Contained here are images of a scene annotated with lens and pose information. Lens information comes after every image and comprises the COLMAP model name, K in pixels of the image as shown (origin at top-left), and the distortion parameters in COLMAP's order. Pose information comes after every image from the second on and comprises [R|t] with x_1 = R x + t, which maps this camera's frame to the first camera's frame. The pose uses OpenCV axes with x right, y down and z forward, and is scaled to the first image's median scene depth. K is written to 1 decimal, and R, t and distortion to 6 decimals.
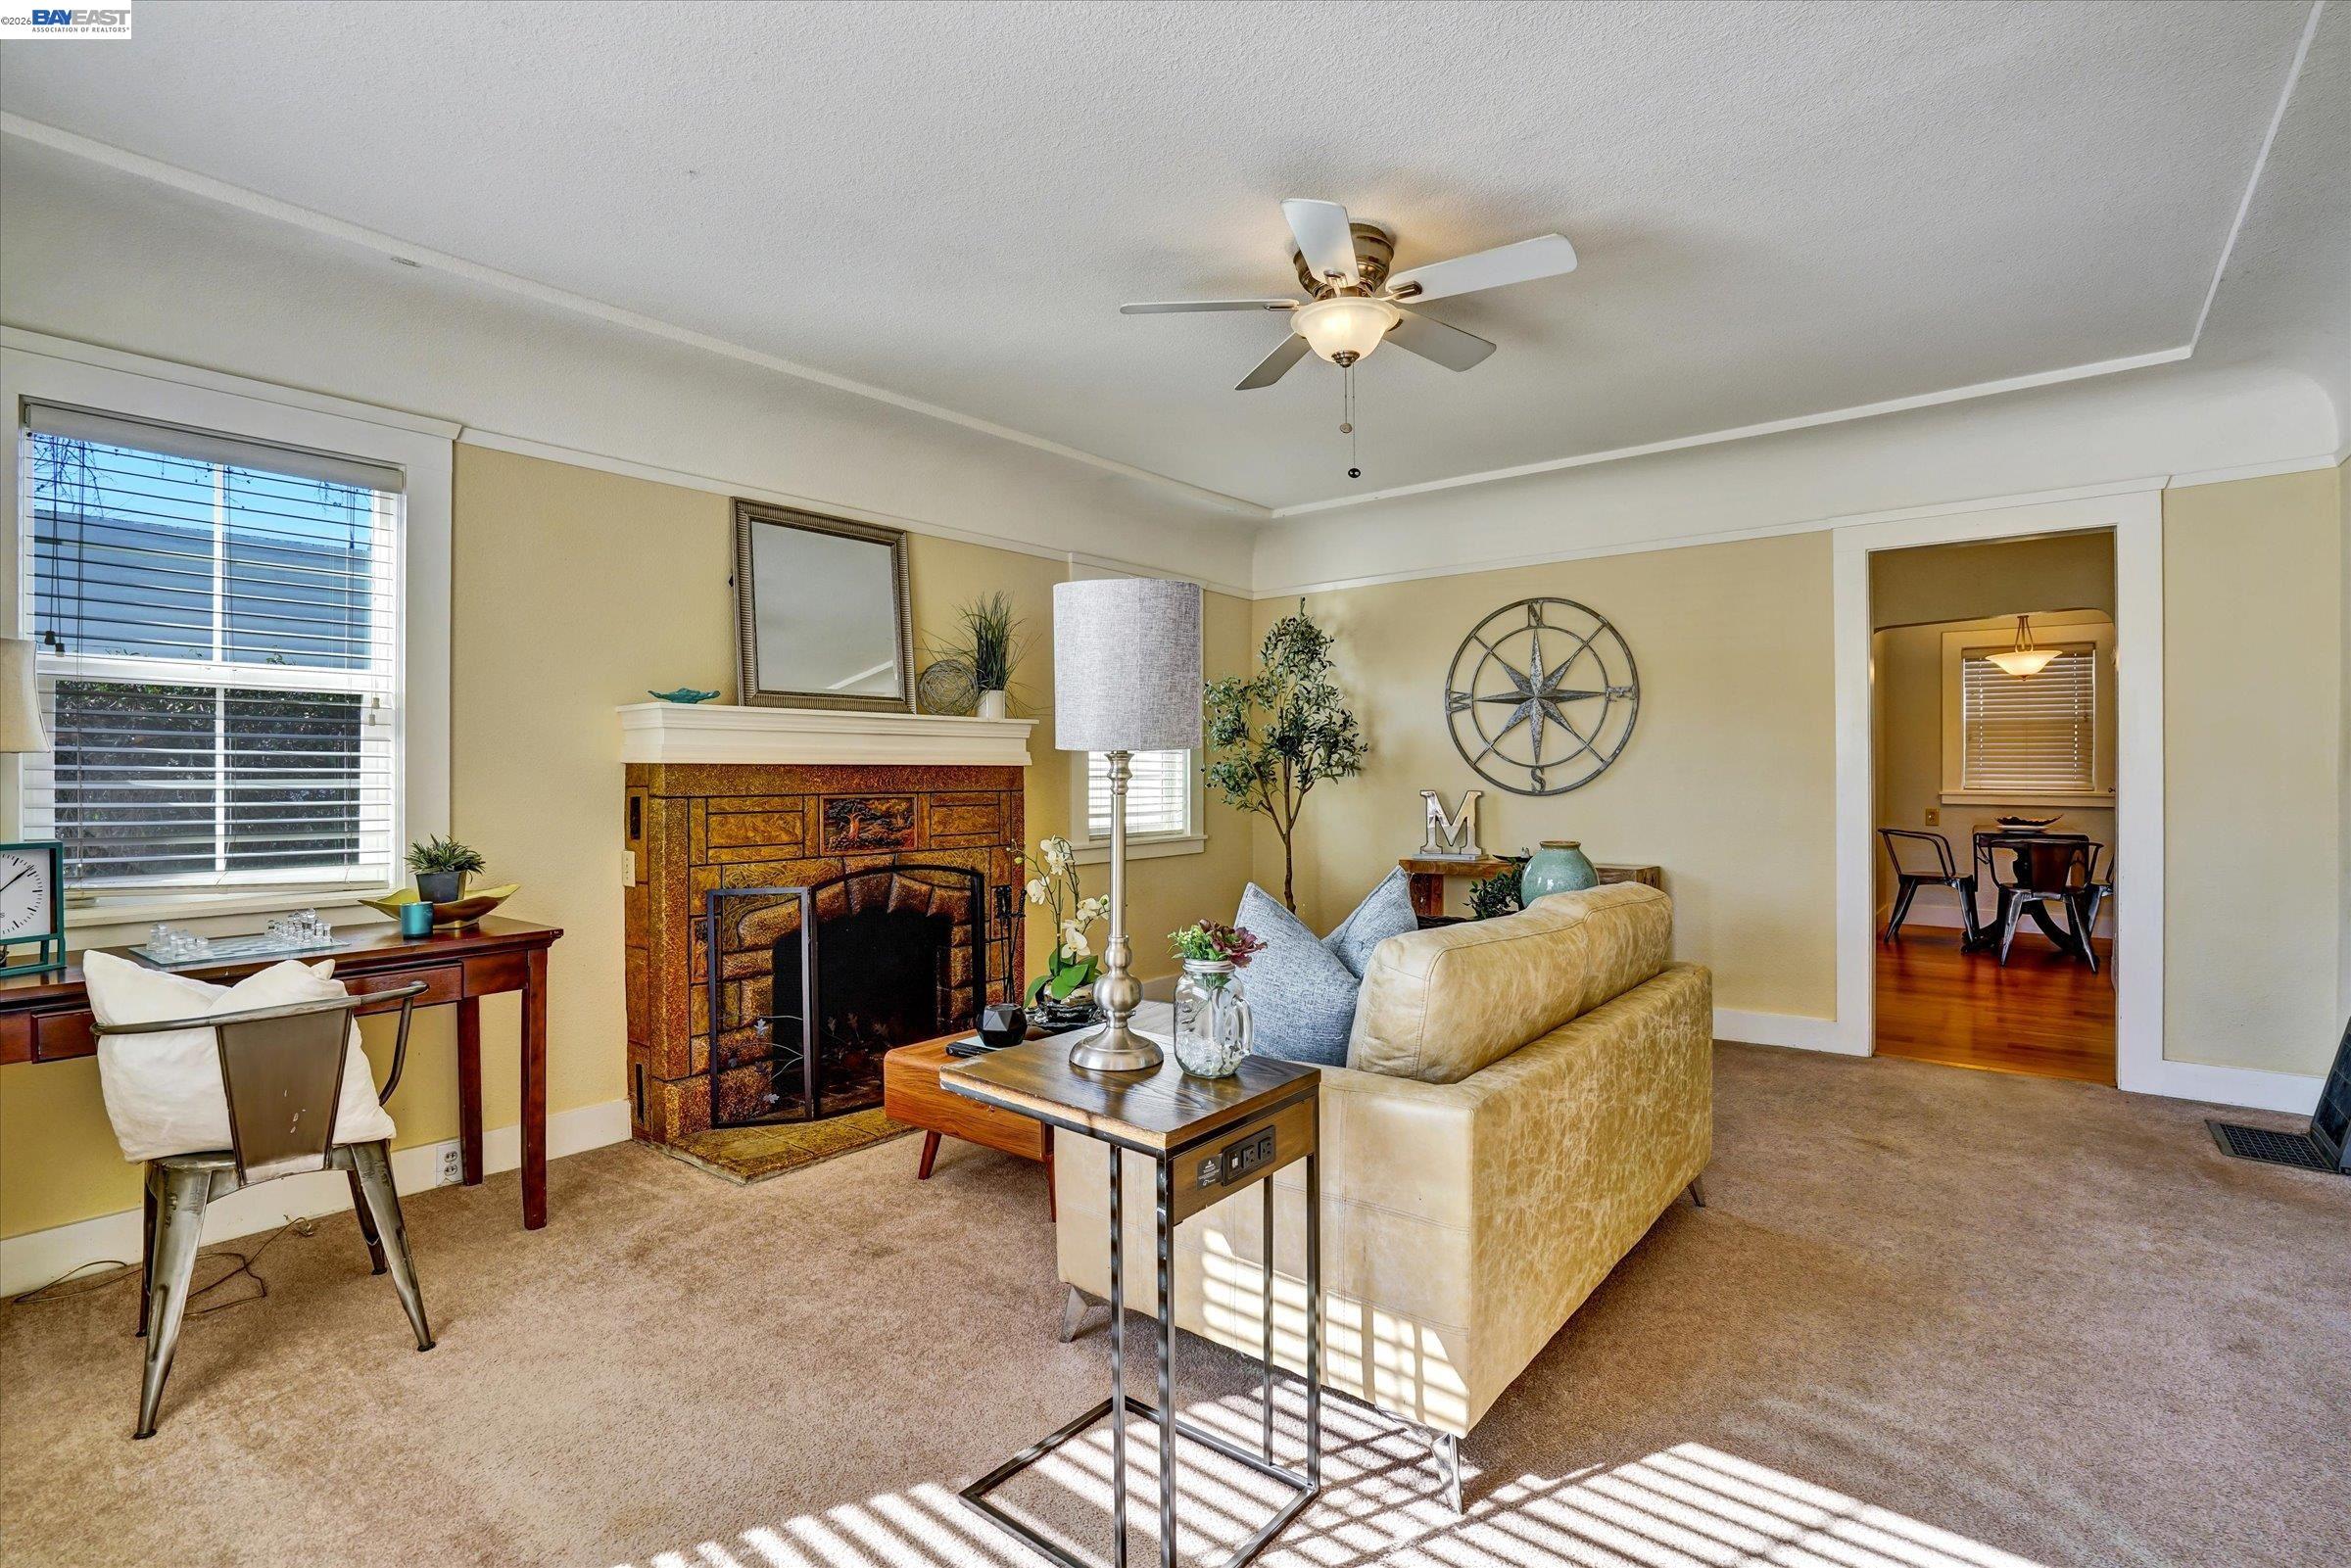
lens RADIAL K [[1105.9, 0, 1164.3], [0, 1105.9, 787.5], [0, 0, 1]] dist [-0.047499, 0.015430]
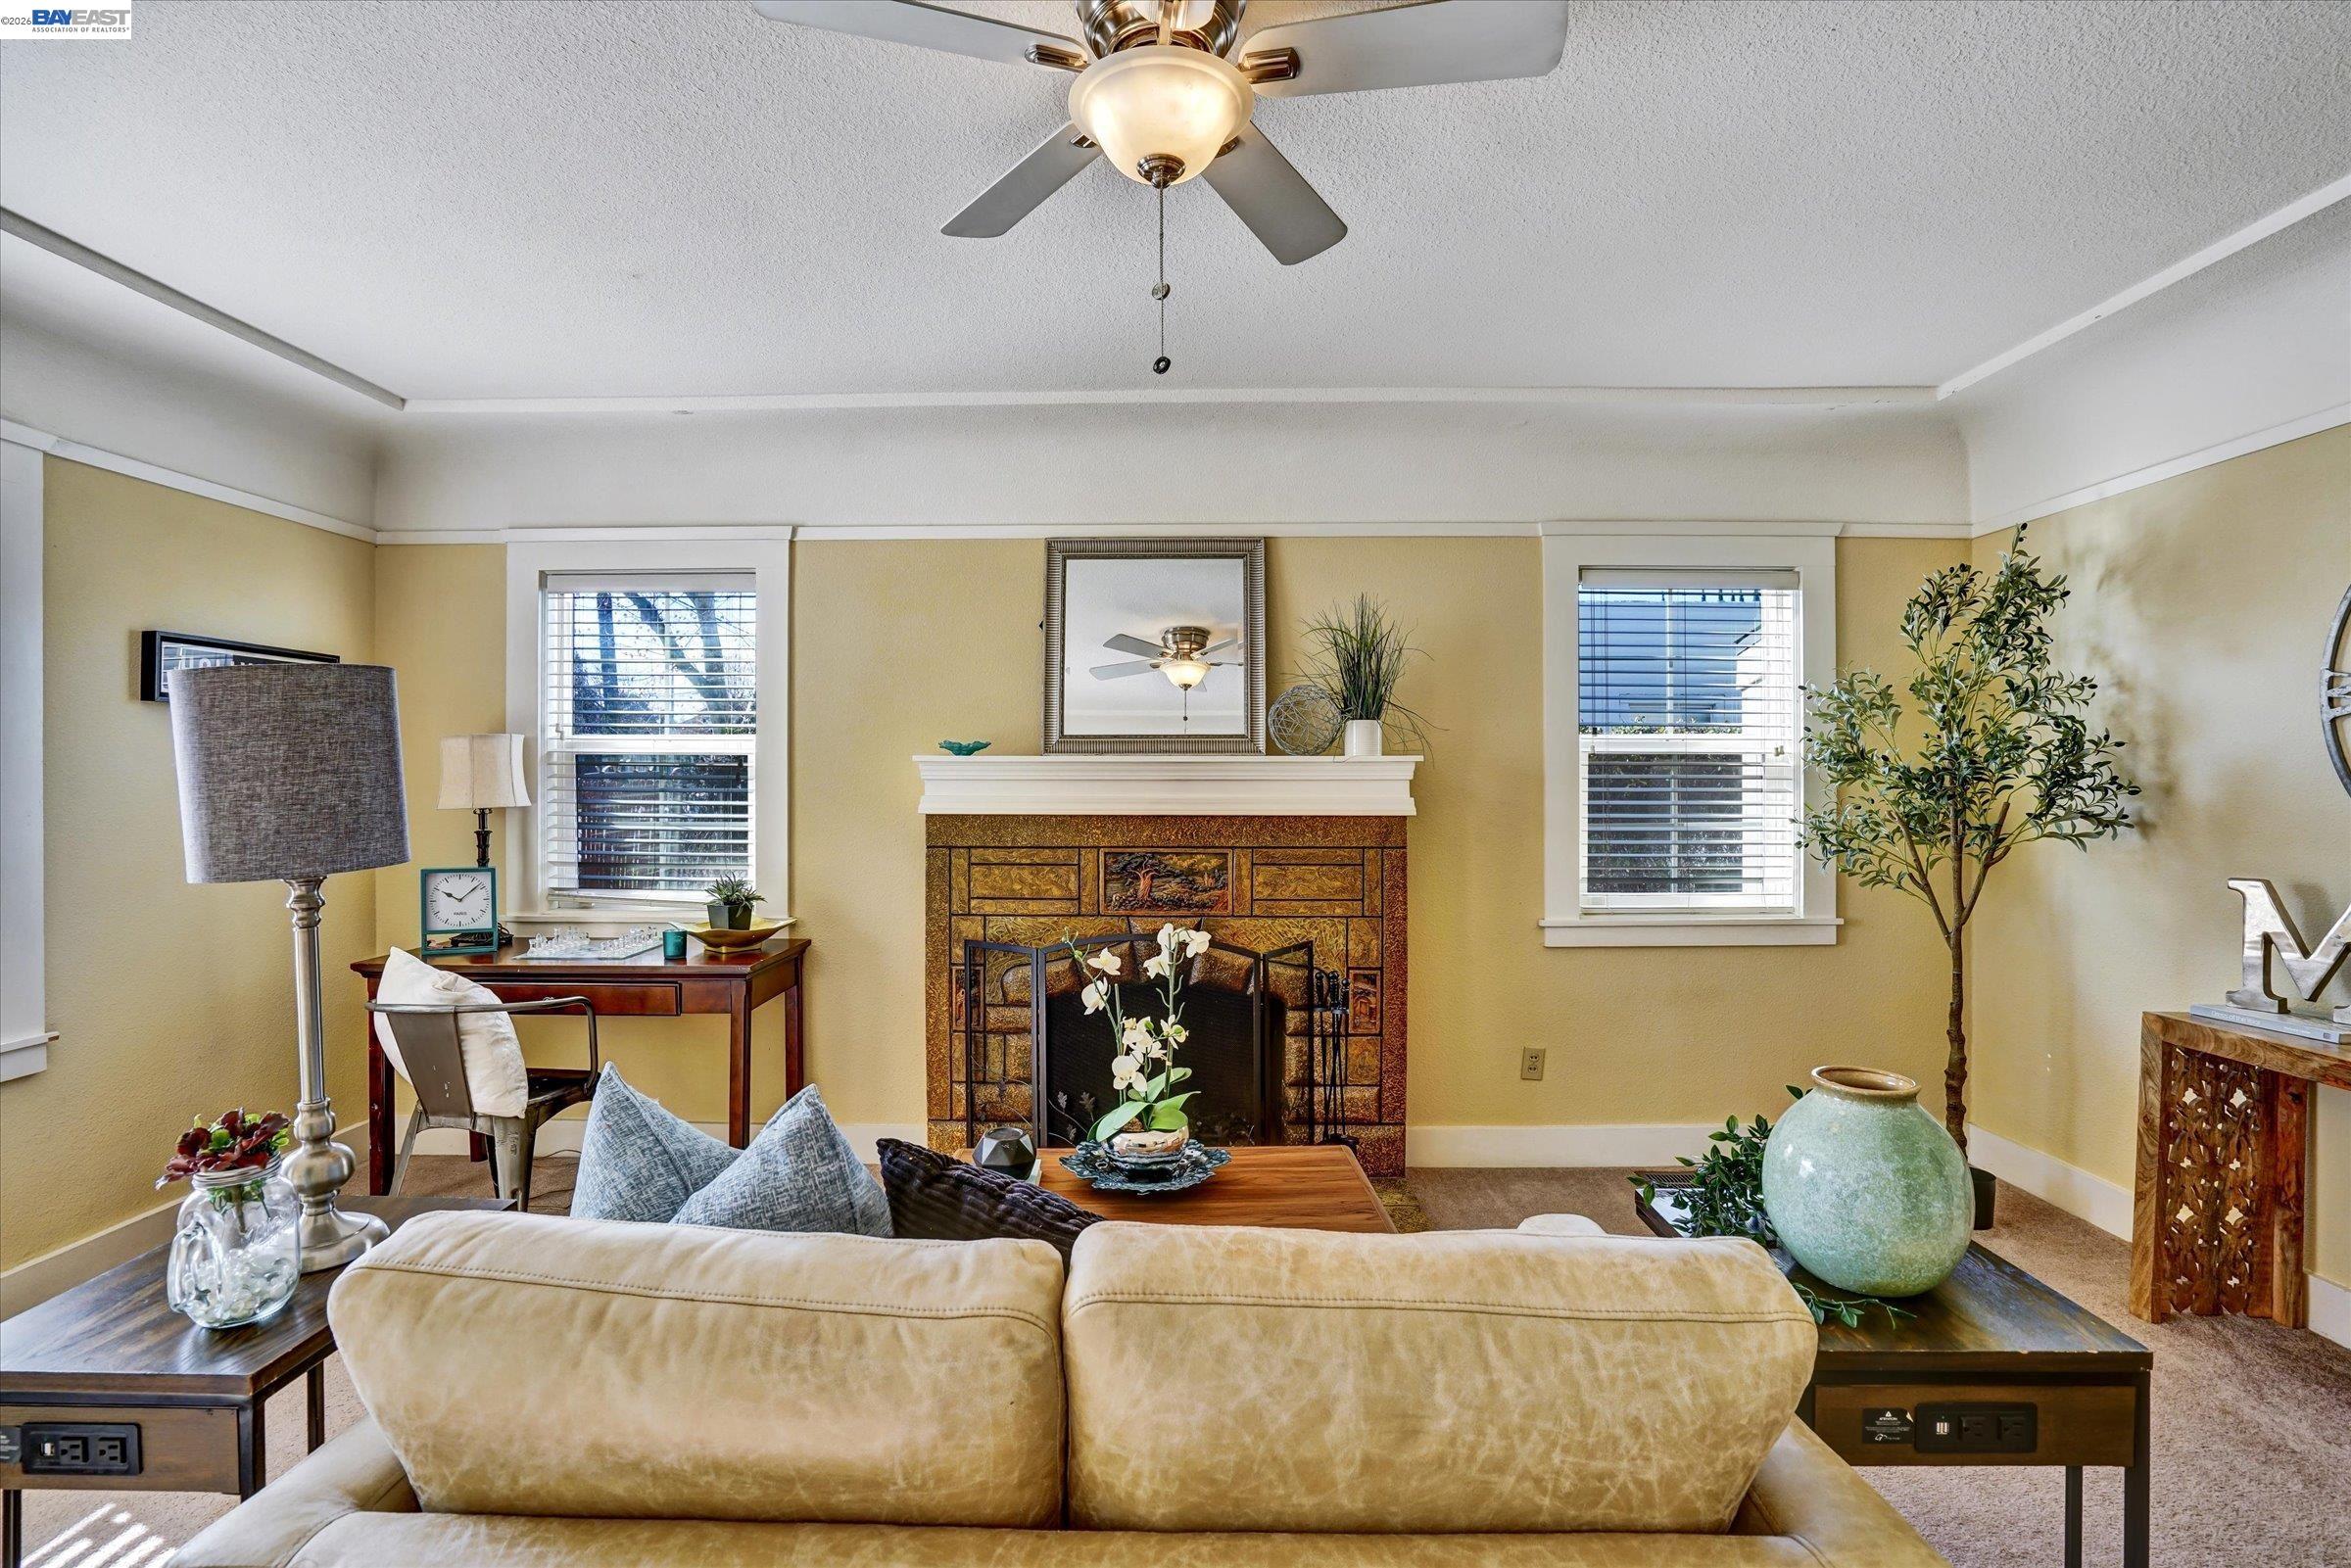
lens RADIAL K [[1098.9, 0, 1175.5], [0, 1098.9, 783.2], [0, 0, 1]] dist [-0.028419, 0.000763]
pose [[0.625898, 0.012493, -0.779805, 0.424535], [-0.012003, 0.999908, 0.006385, -0.051786], [0.779812, 0.005363, 0.625990, 0.450899]]
